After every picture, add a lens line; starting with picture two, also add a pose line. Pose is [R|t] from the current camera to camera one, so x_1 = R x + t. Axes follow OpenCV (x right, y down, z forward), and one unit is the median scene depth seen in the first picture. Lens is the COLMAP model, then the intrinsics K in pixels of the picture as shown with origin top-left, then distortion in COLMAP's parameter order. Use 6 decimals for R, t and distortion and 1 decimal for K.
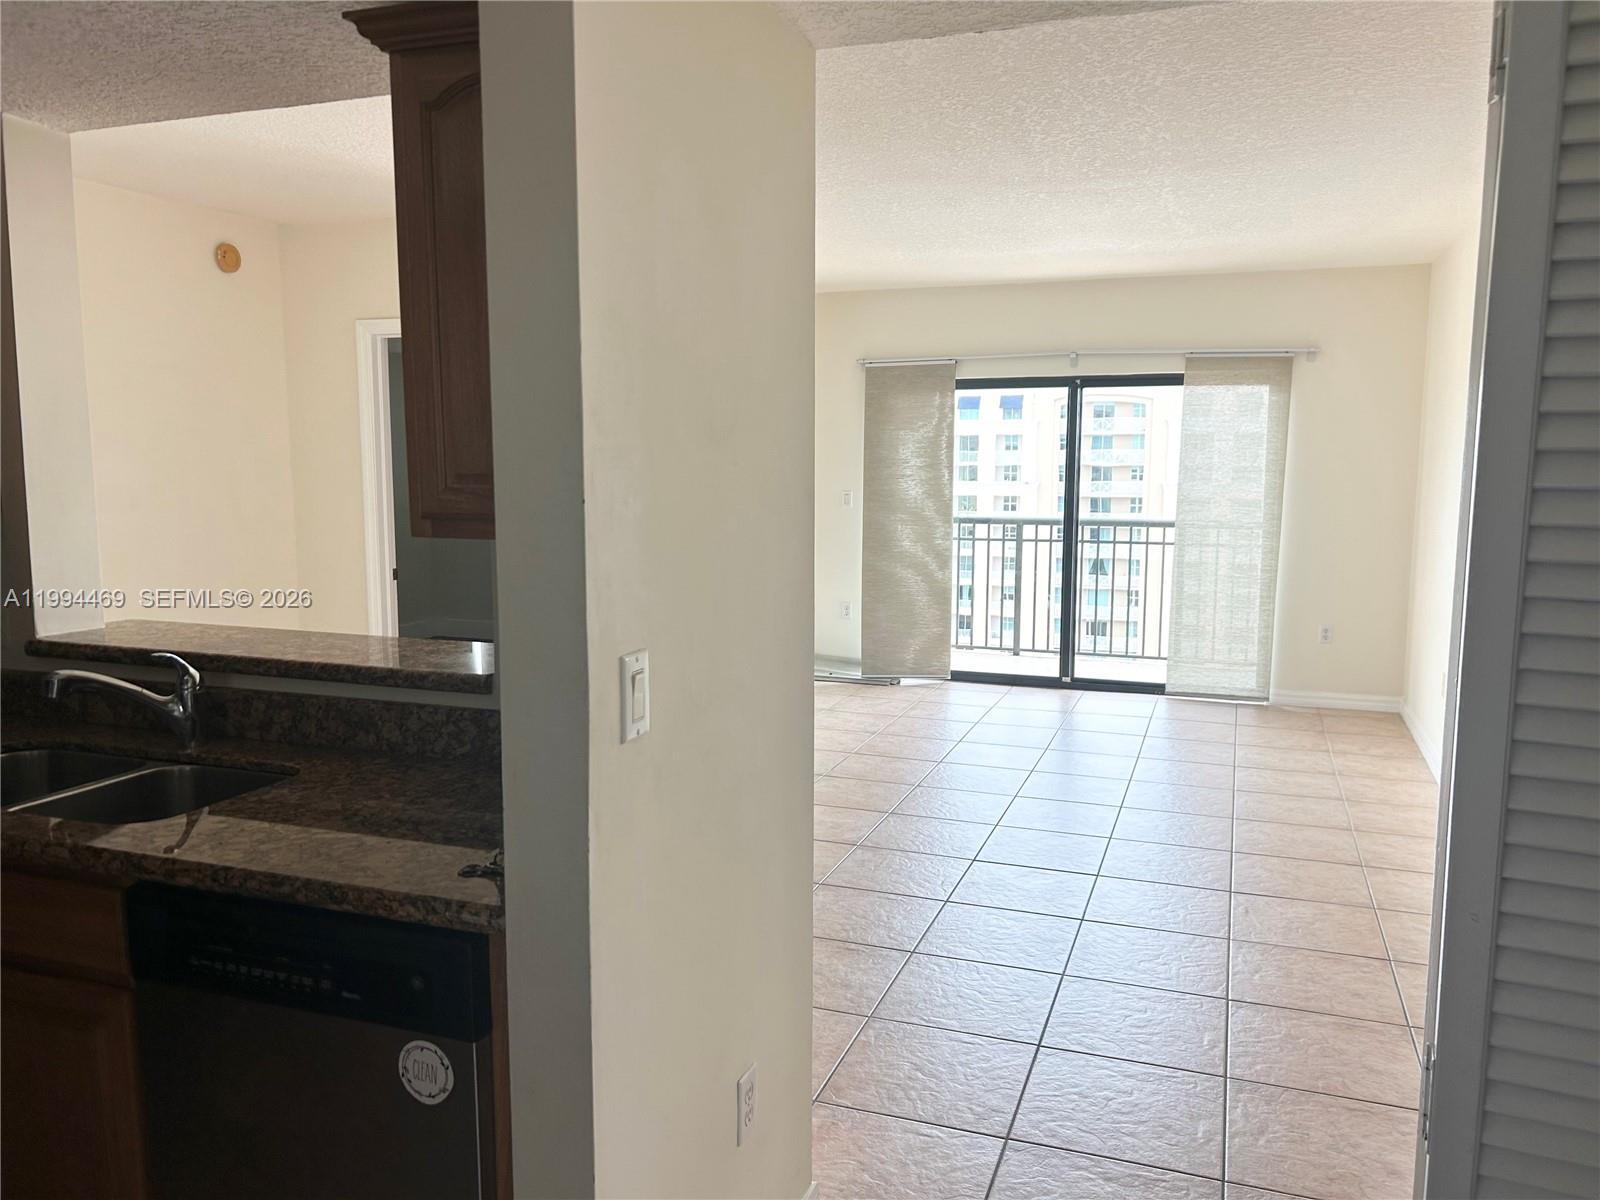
lens RADIAL K [[1197.3, 0, 789.9], [0, 1197.3, 601.3], [0, 0, 1]] dist [0.060816, -0.045962]
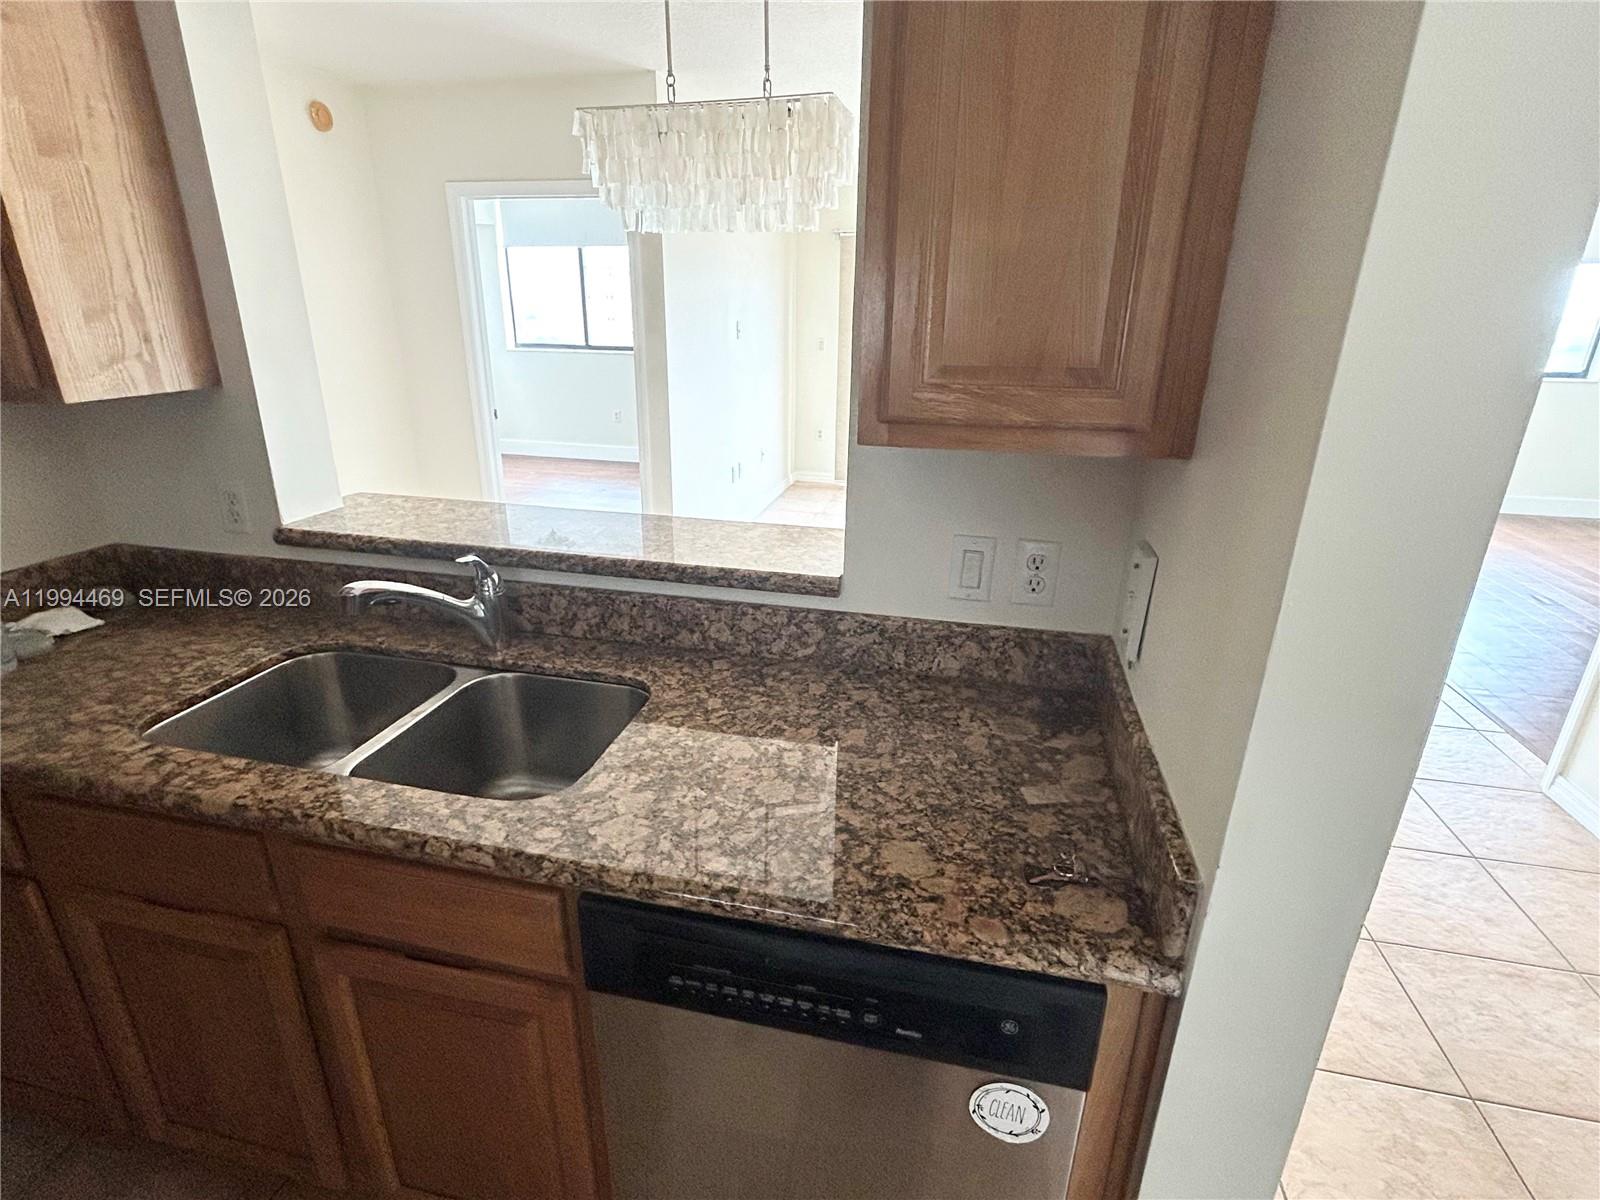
lens RADIAL K [[795.5, 0, 797.9], [0, 795.5, 592.2], [0, 0, 1]] dist [0.000184, 0.000038]
pose [[0.990752, -0.034057, 0.131341, -0.351785], [0.004034, 0.974953, 0.222373, -0.061970], [-0.135624, -0.219786, 0.966075, 0.390695]]
